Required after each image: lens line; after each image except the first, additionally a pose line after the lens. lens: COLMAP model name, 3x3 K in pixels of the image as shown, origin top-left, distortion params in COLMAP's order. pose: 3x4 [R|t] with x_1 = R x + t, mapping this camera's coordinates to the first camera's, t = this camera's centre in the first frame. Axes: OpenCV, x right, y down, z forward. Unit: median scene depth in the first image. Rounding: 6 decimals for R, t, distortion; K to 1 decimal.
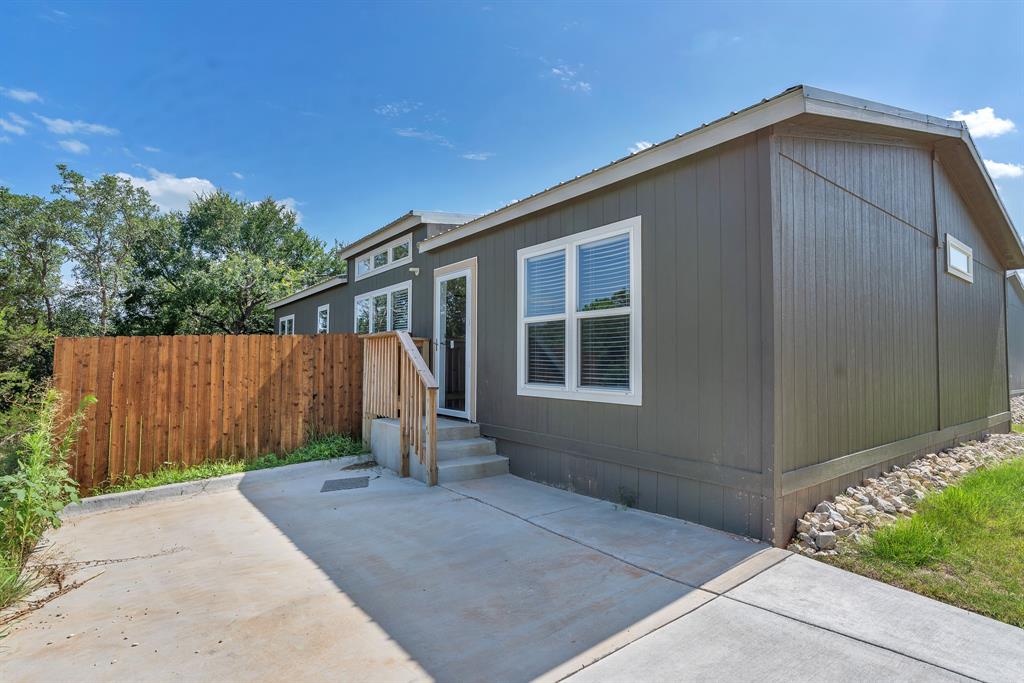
lens RADIAL K [[468.6, 0, 512.7], [0, 468.6, 343.7], [0, 0, 1]] dist [-0.000643, 0.000028]
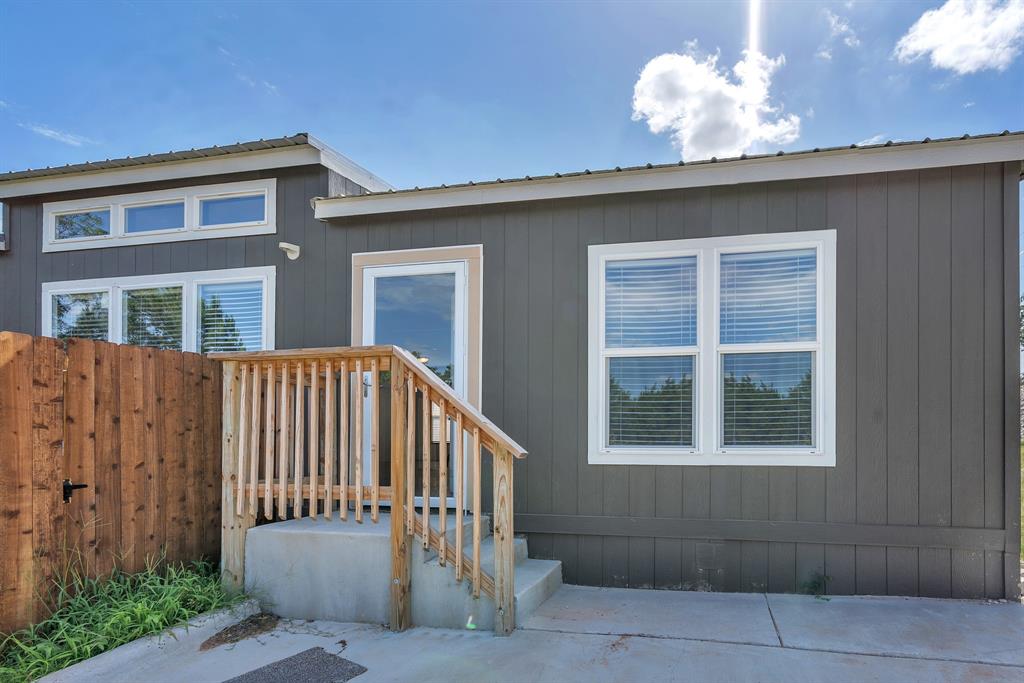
lens RADIAL K [[479.2, 0, 513.4], [0, 479.2, 434.7], [0, 0, 1]] dist [-0.000053, -0.000763]
pose [[0.759881, 0.008528, 0.650006, -0.405200], [-0.027990, 0.999416, 0.019609, 0.045255], [-0.649459, -0.033094, 0.759676, 0.435038]]
